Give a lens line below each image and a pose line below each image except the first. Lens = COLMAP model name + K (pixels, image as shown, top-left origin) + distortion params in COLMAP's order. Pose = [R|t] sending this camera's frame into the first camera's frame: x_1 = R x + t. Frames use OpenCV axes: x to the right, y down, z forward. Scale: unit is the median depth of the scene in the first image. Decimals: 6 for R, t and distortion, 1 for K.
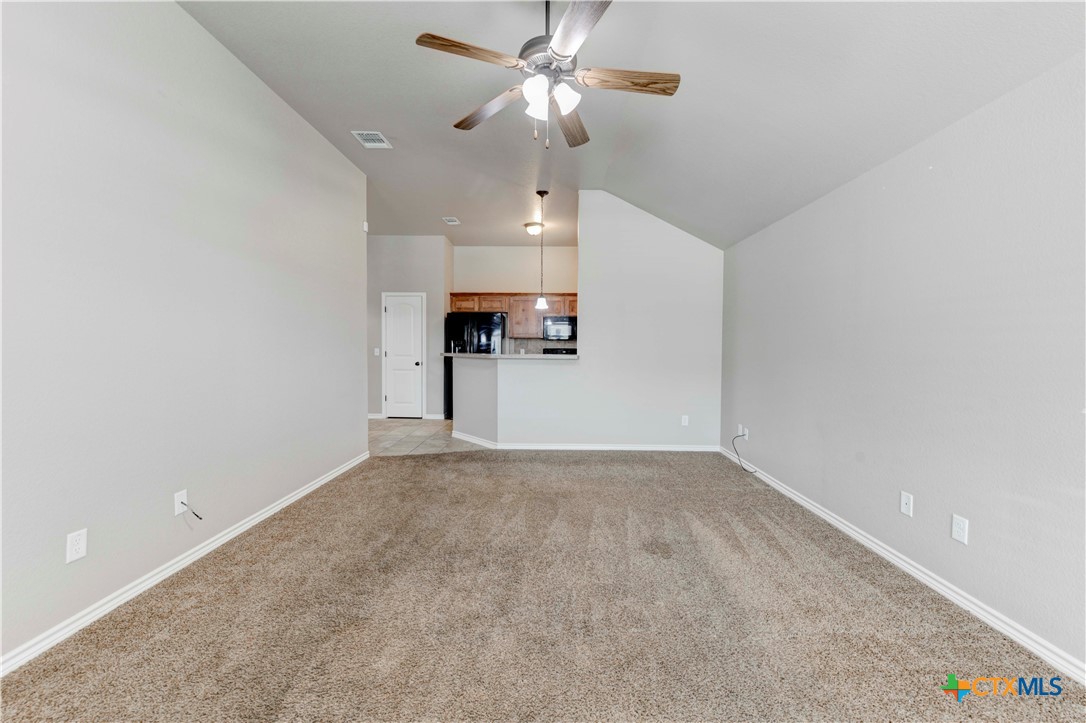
lens RADIAL K [[425.4, 0, 545.8], [0, 425.4, 358.3], [0, 0, 1]] dist [0.012379, -0.004817]
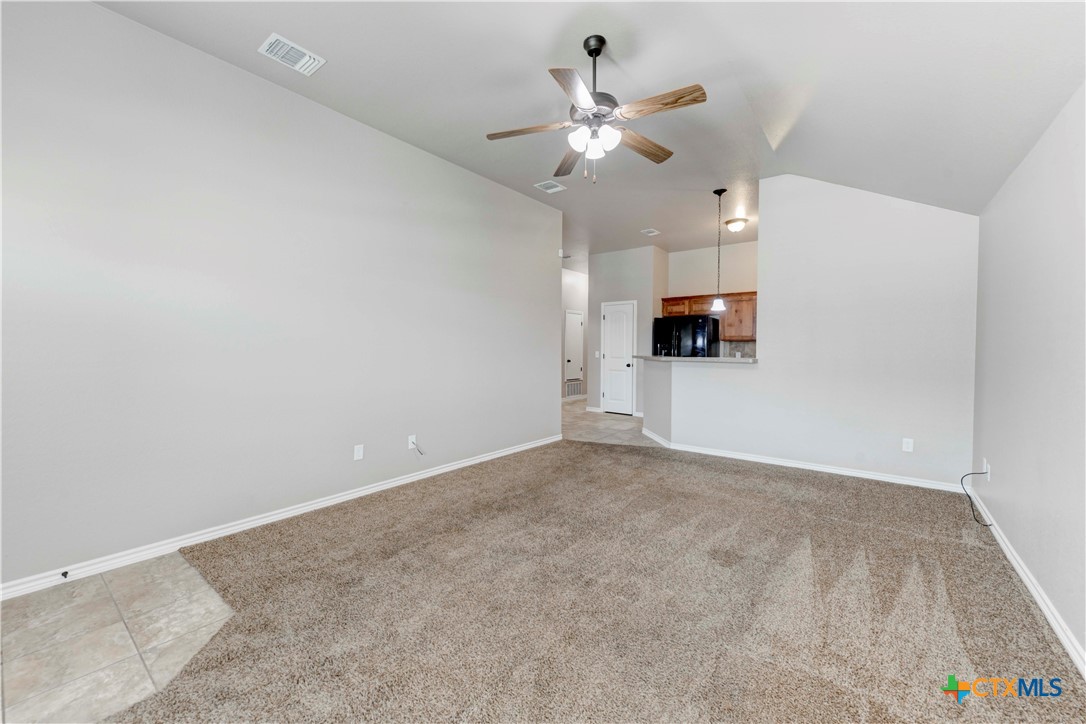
lens RADIAL K [[425.4, 0, 545.8], [0, 425.4, 358.8], [0, 0, 1]] dist [0.012379, -0.004817]
pose [[0.801720, 0.012389, -0.597572, 0.318753], [-0.016625, 0.999861, -0.001575, 0.002313], [0.597469, 0.011197, 0.801814, -0.017237]]
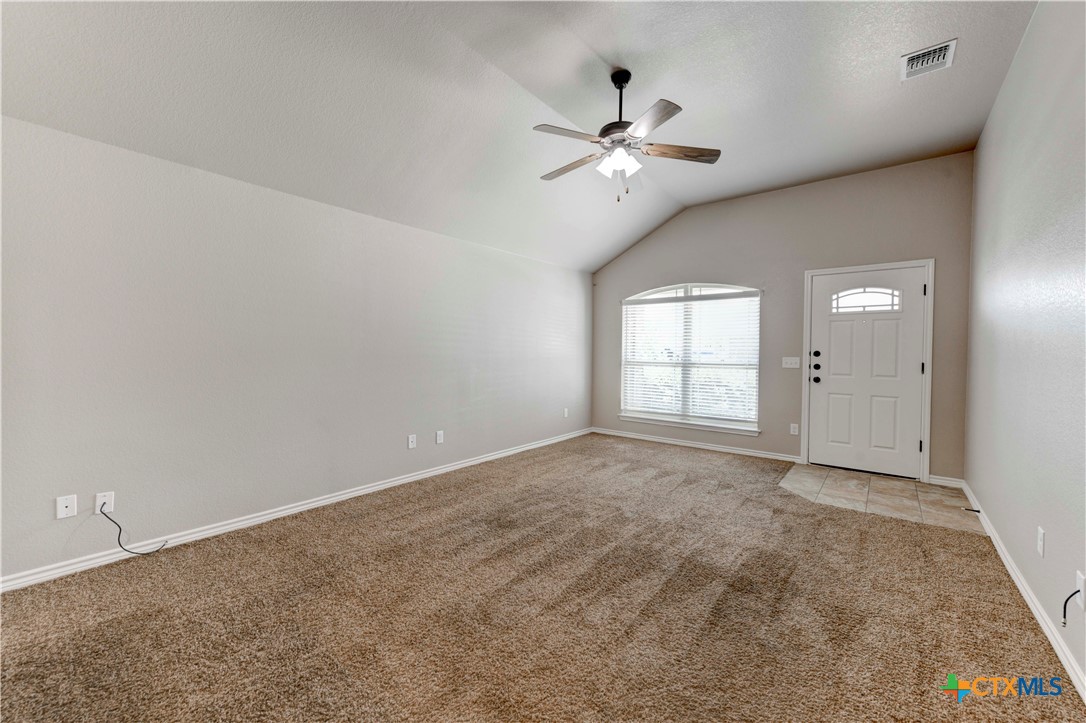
lens RADIAL K [[427.3, 0, 545.0], [0, 427.3, 358.0], [0, 0, 1]] dist [0.011757, -0.004345]
pose [[-0.789388, -0.020295, 0.613559, -0.426548], [0.005206, 0.999196, 0.039749, -0.036393], [-0.613872, 0.034572, -0.788648, 1.310153]]
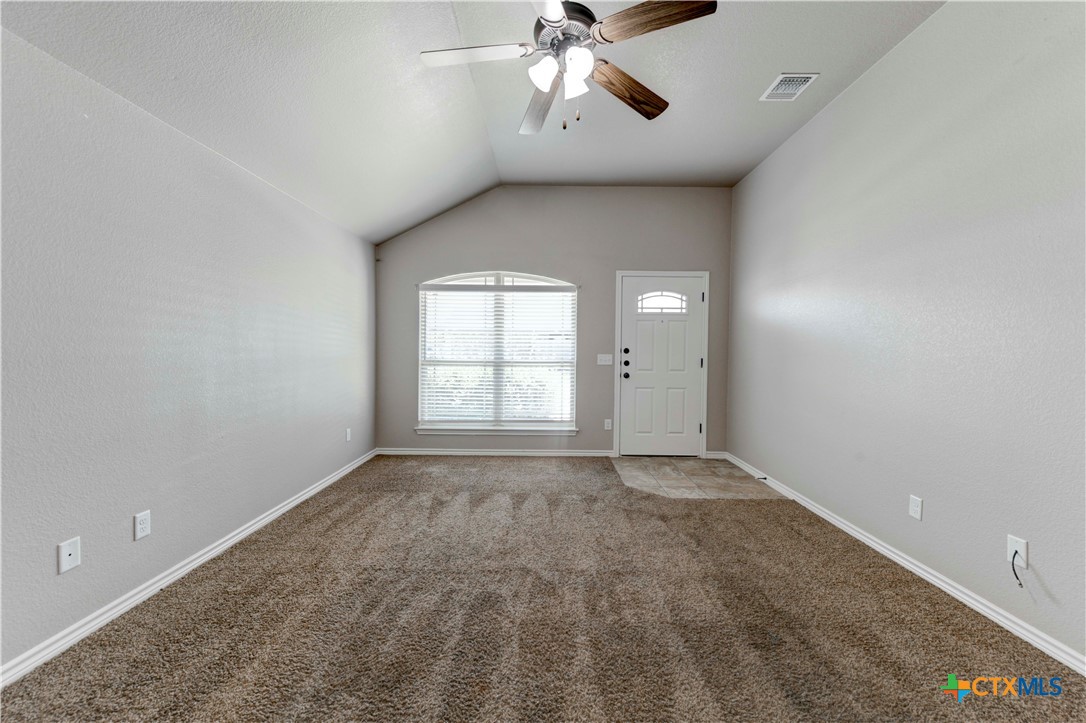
lens RADIAL K [[427.3, 0, 545.0], [0, 427.3, 358.0], [0, 0, 1]] dist [0.011757, -0.004345]
pose [[-0.999845, -0.012326, -0.012602, -0.013644], [-0.012908, 0.998802, 0.047209, -0.031604], [0.012005, 0.047365, -0.998806, 1.142220]]
